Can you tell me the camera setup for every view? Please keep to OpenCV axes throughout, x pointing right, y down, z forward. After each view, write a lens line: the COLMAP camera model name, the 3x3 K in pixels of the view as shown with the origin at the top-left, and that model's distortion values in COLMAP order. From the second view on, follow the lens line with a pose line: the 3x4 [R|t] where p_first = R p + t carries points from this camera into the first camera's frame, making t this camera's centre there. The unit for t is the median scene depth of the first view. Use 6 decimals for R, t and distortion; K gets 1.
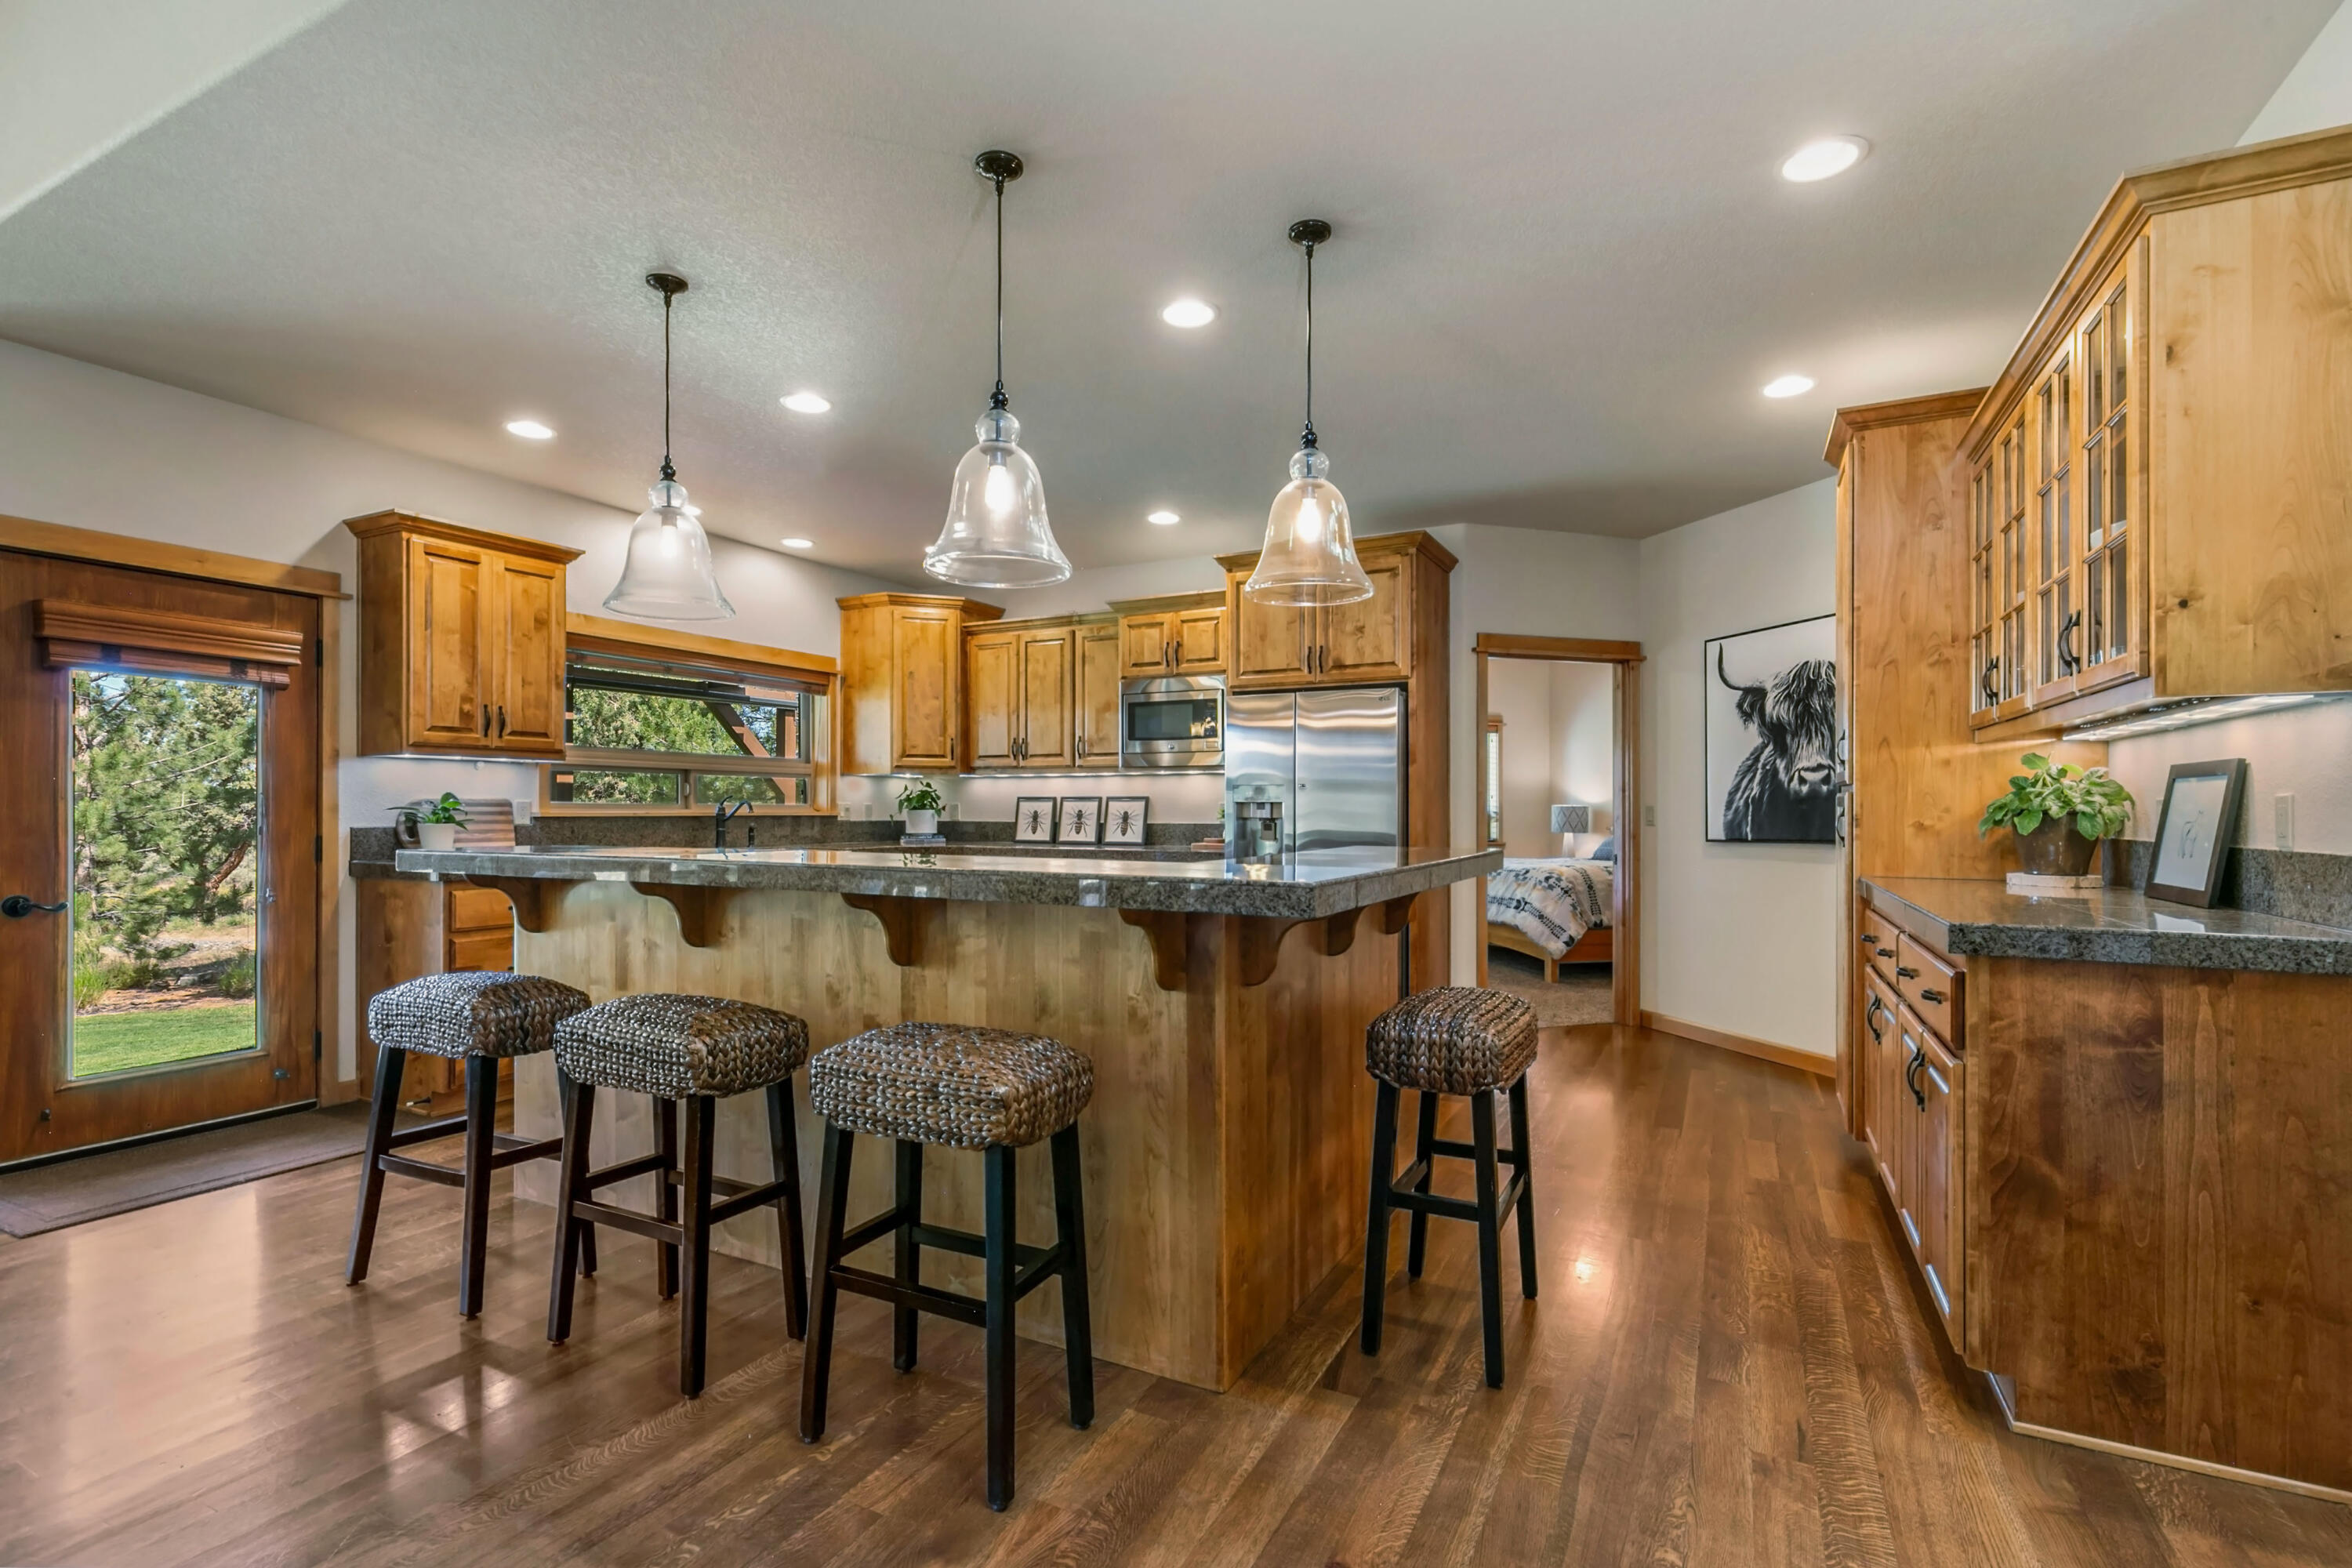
lens RADIAL K [[1081.2, 0, 1210.5], [0, 1081.2, 797.3], [0, 0, 1]] dist [0.005767, -0.003142]
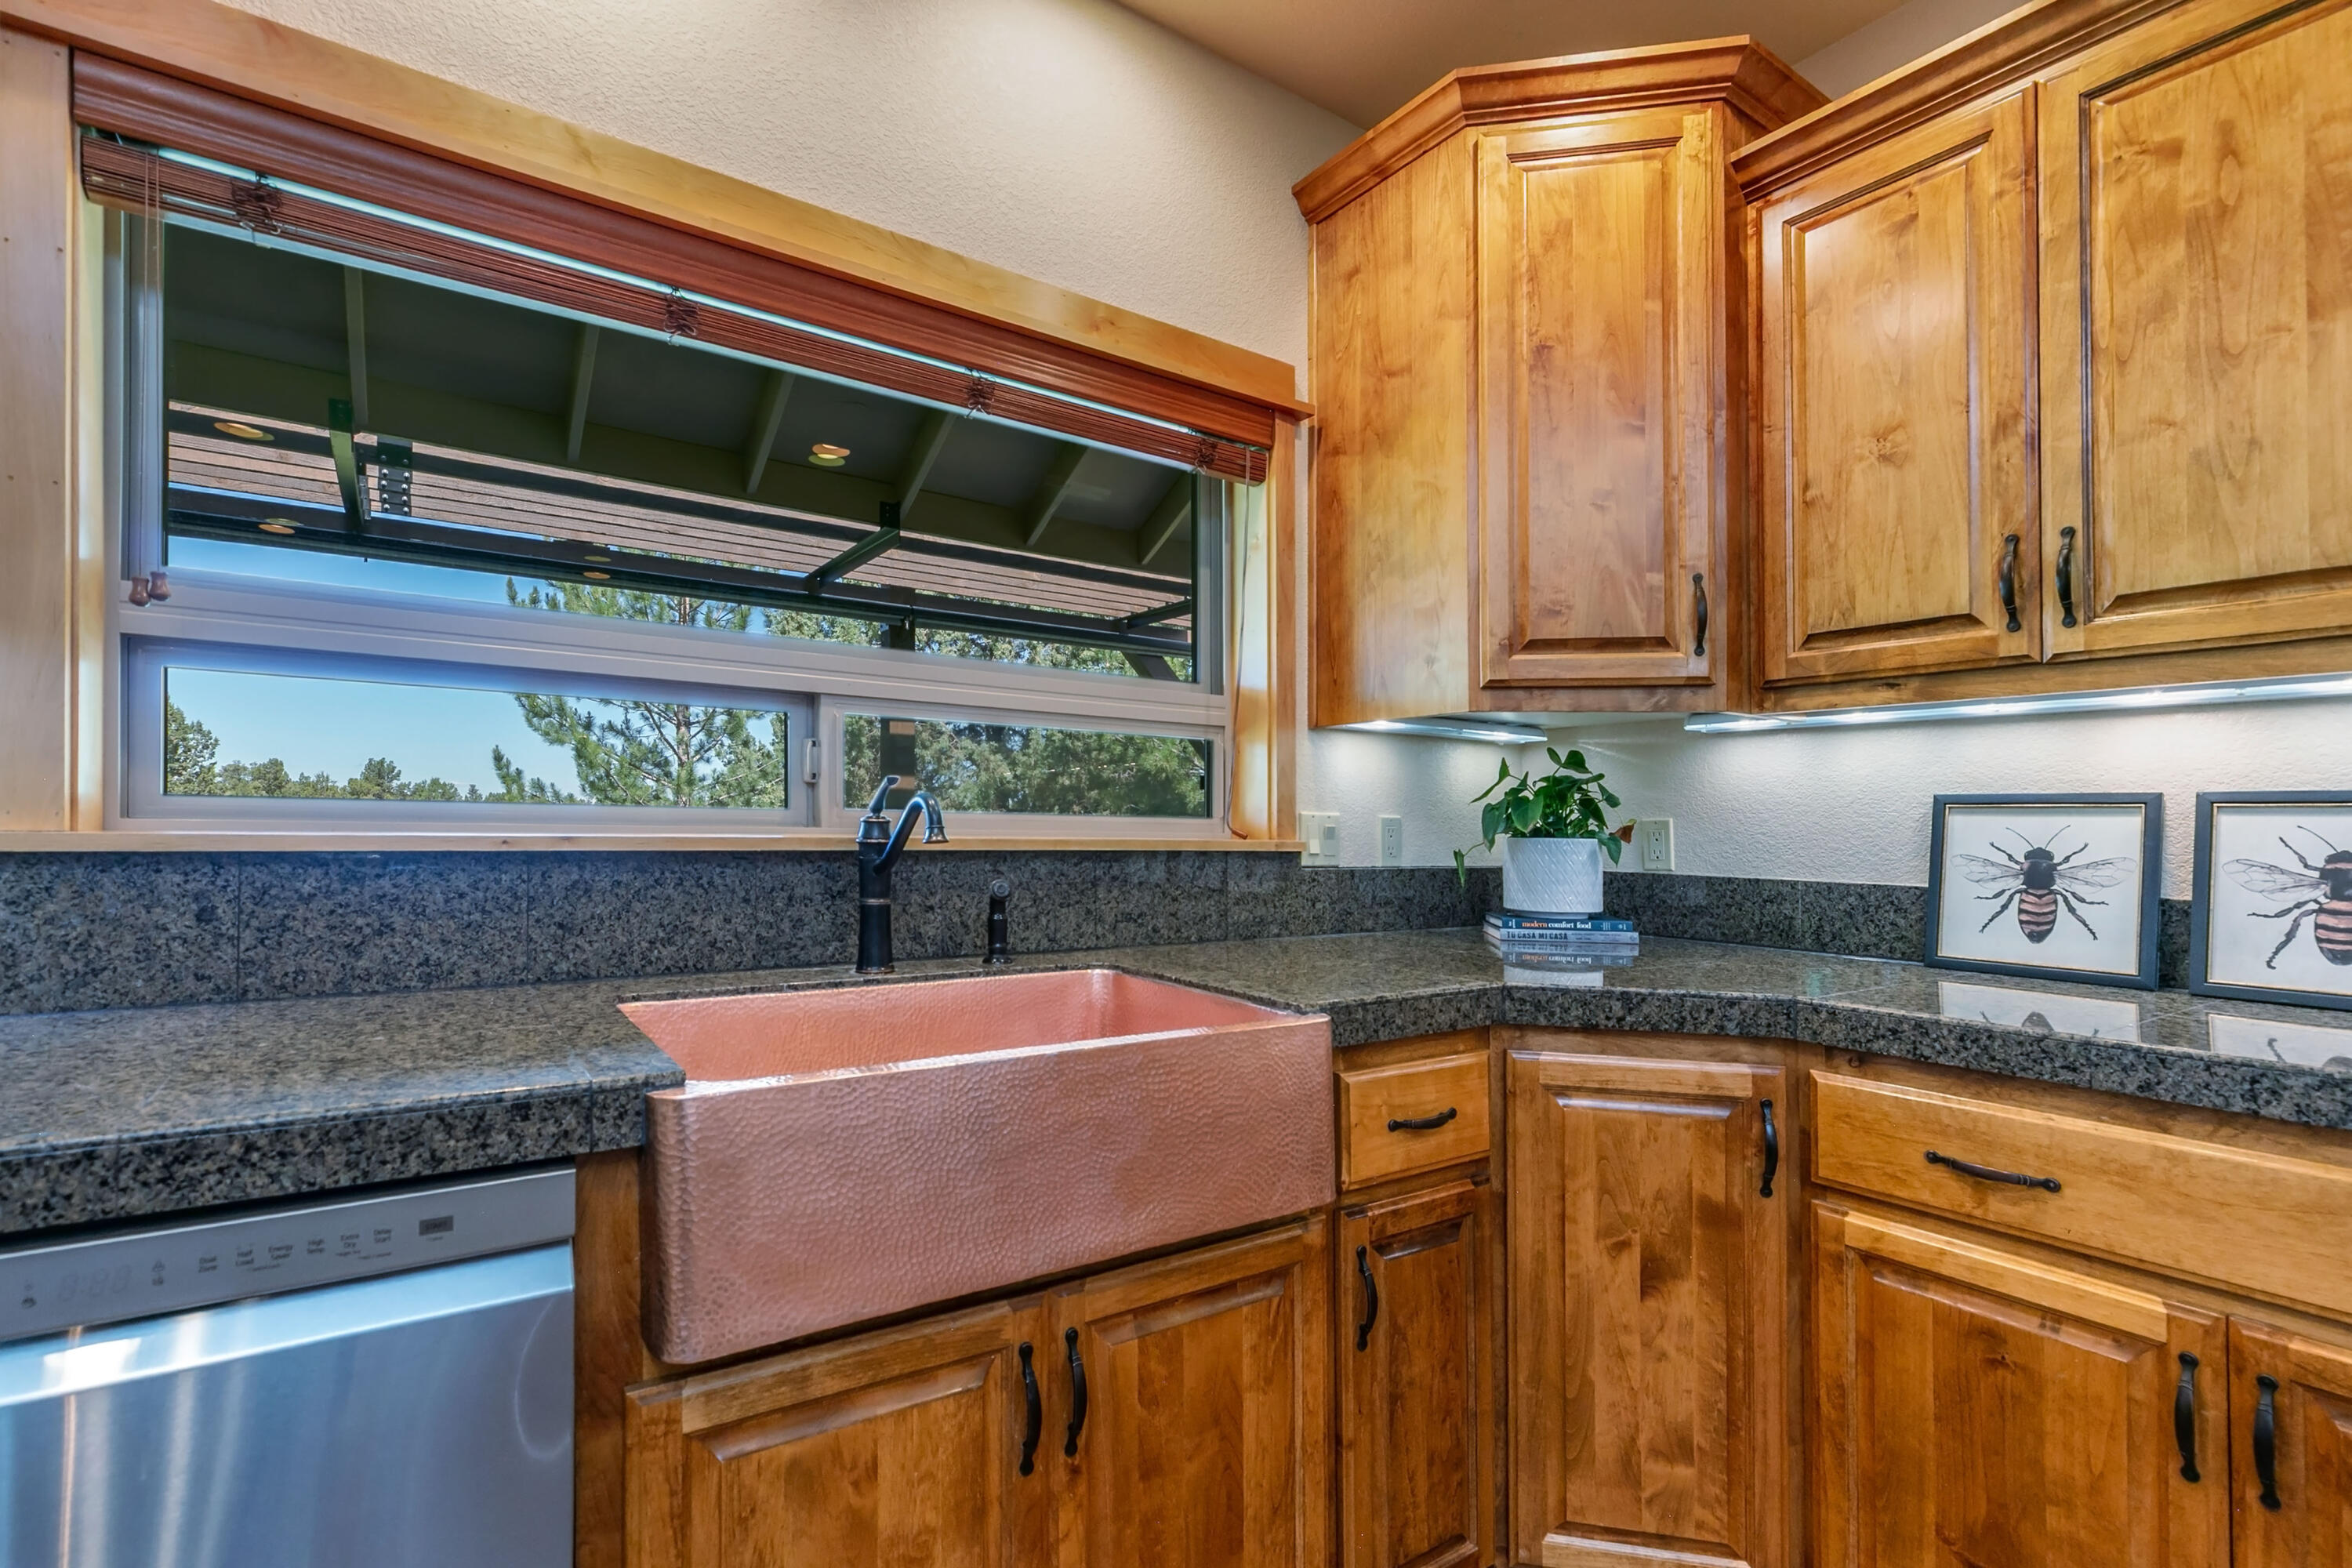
lens RADIAL K [[1081.2, 0, 1154.3], [0, 1081.2, 812.9], [0, 0, 1]] dist [0.005767, -0.003142]
pose [[0.867497, 0.006119, -0.497405, -0.245122], [-0.007665, 0.999970, -0.001067, 0.006661], [0.497384, 0.004738, 0.867518, 0.773331]]
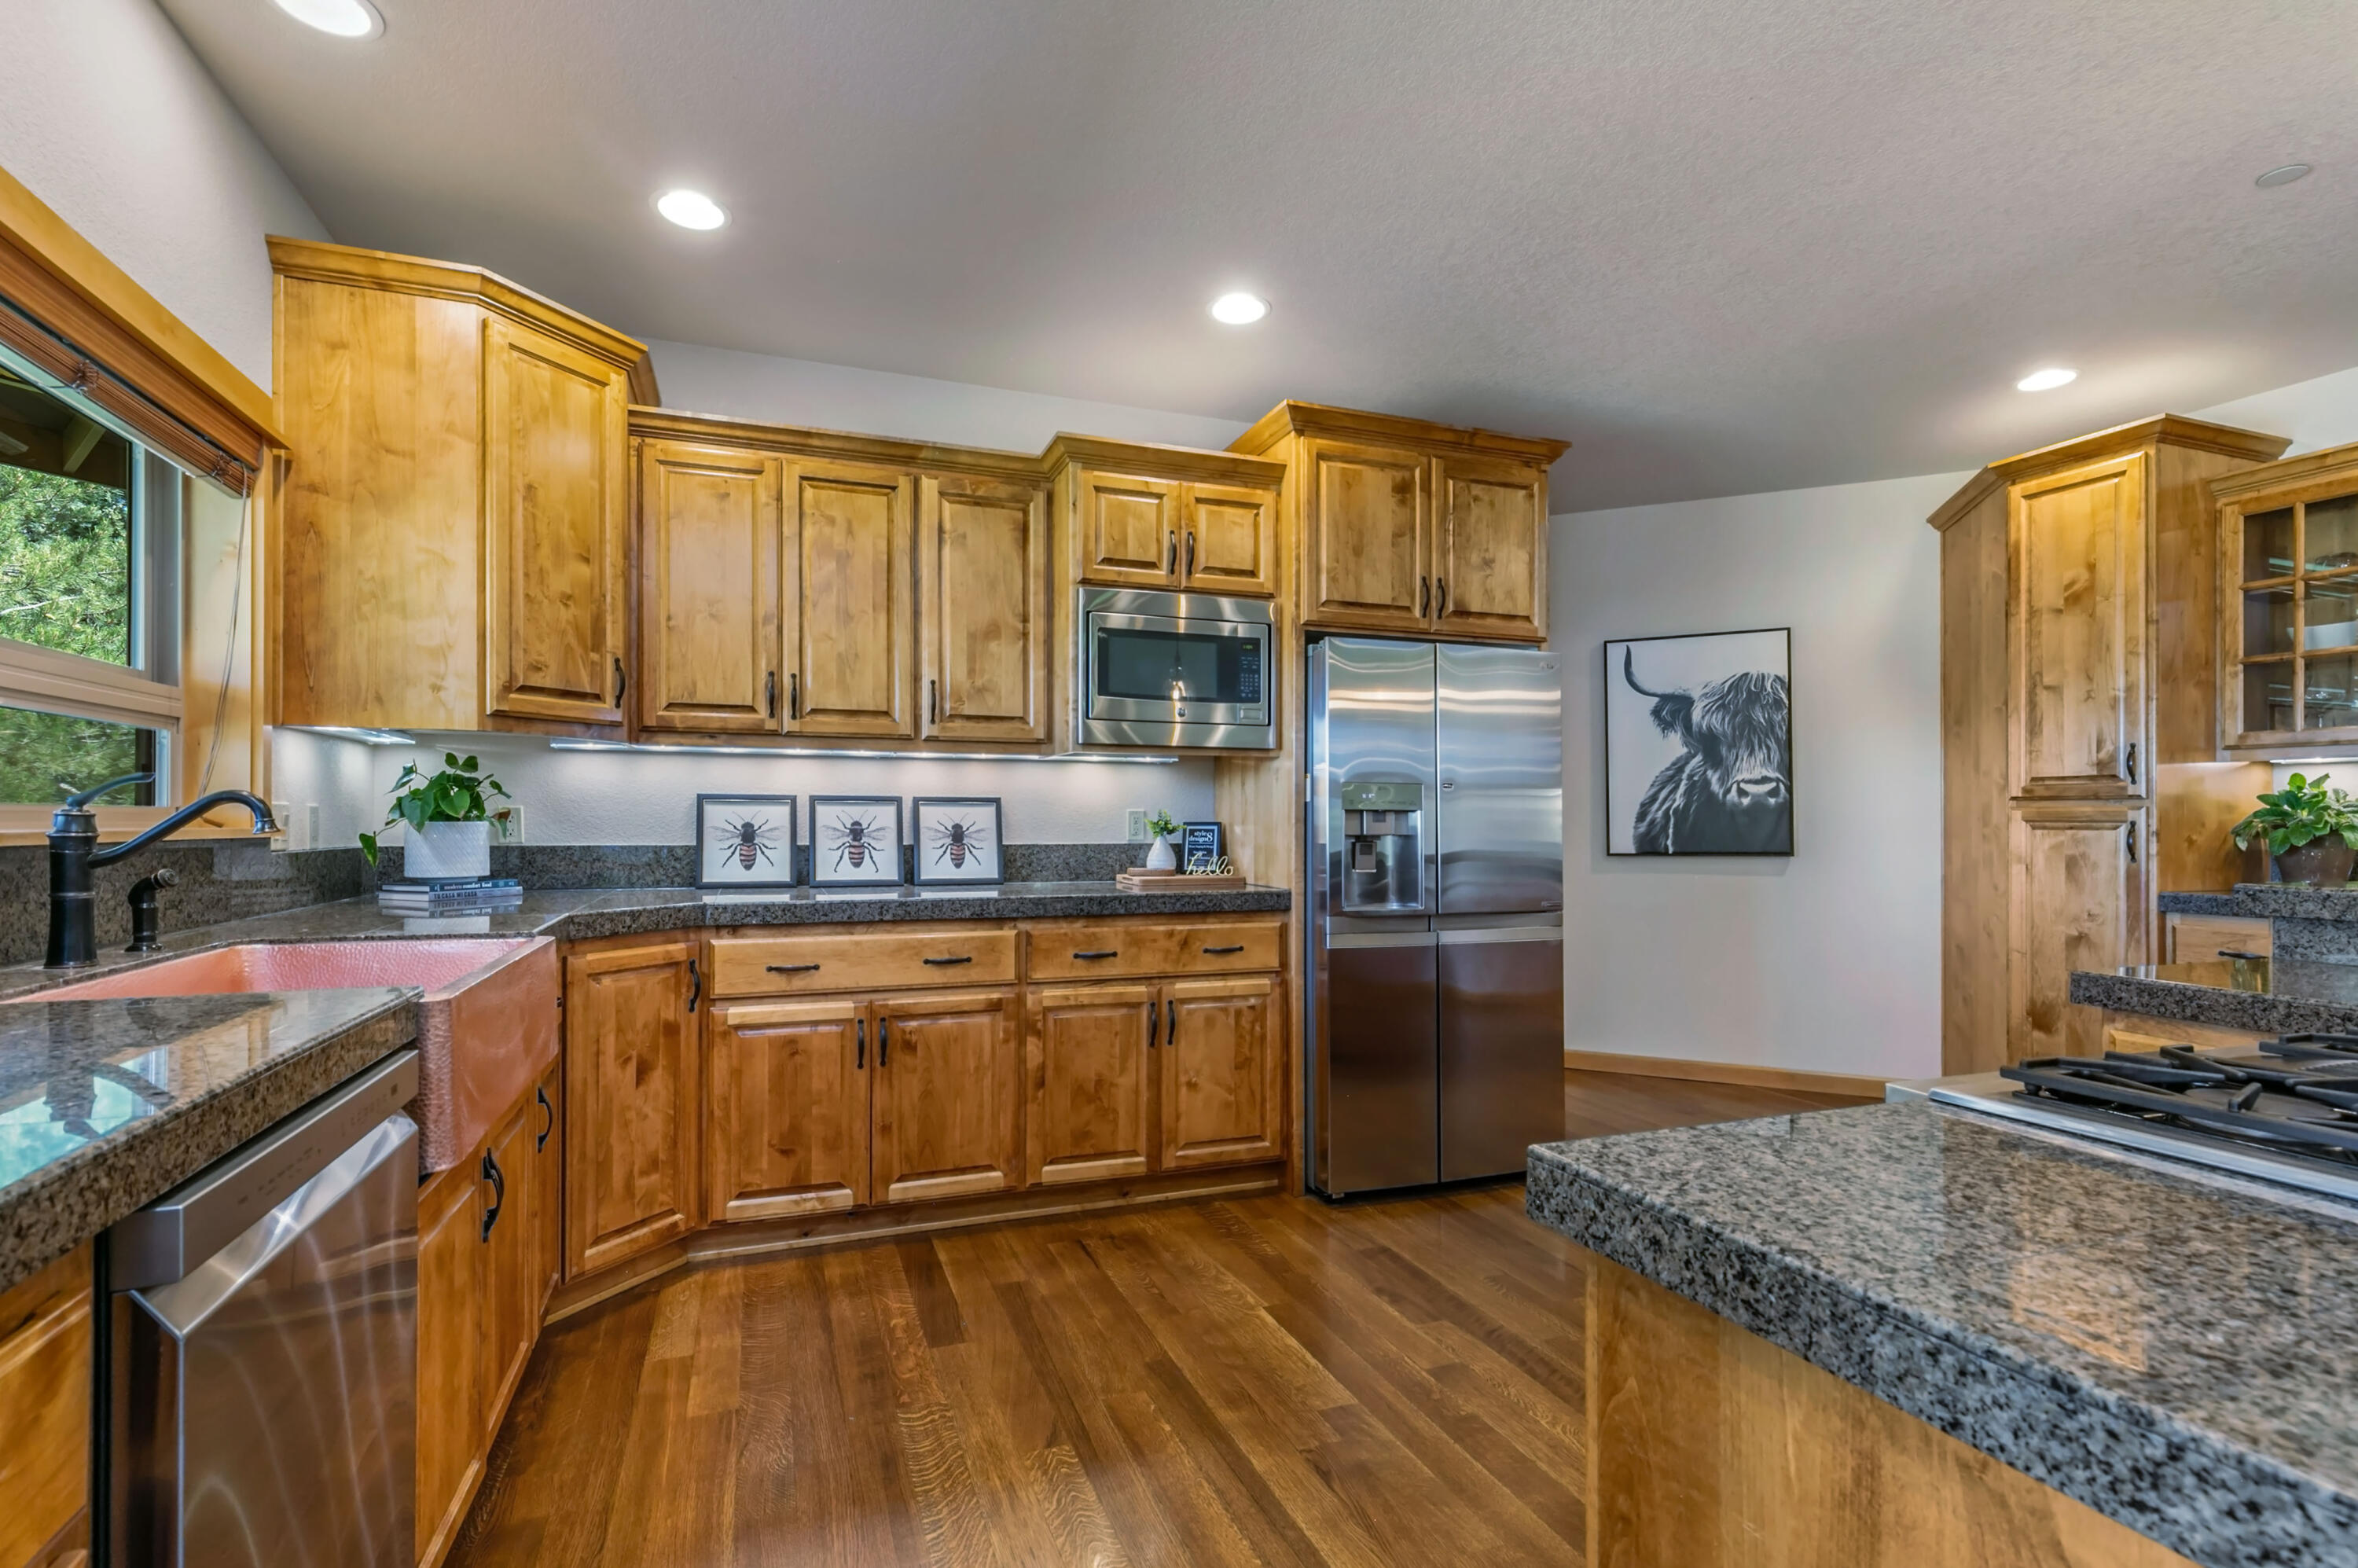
lens RADIAL K [[1083.9, 0, 1163.8], [0, 1083.9, 804.4], [0, 0, 1]] dist [0.005767, -0.003142]
pose [[0.681223, 0.010701, 0.731998, -0.452025], [-0.011039, 0.999930, -0.004344, 0.004626], [-0.731993, -0.005121, 0.681293, 0.594072]]
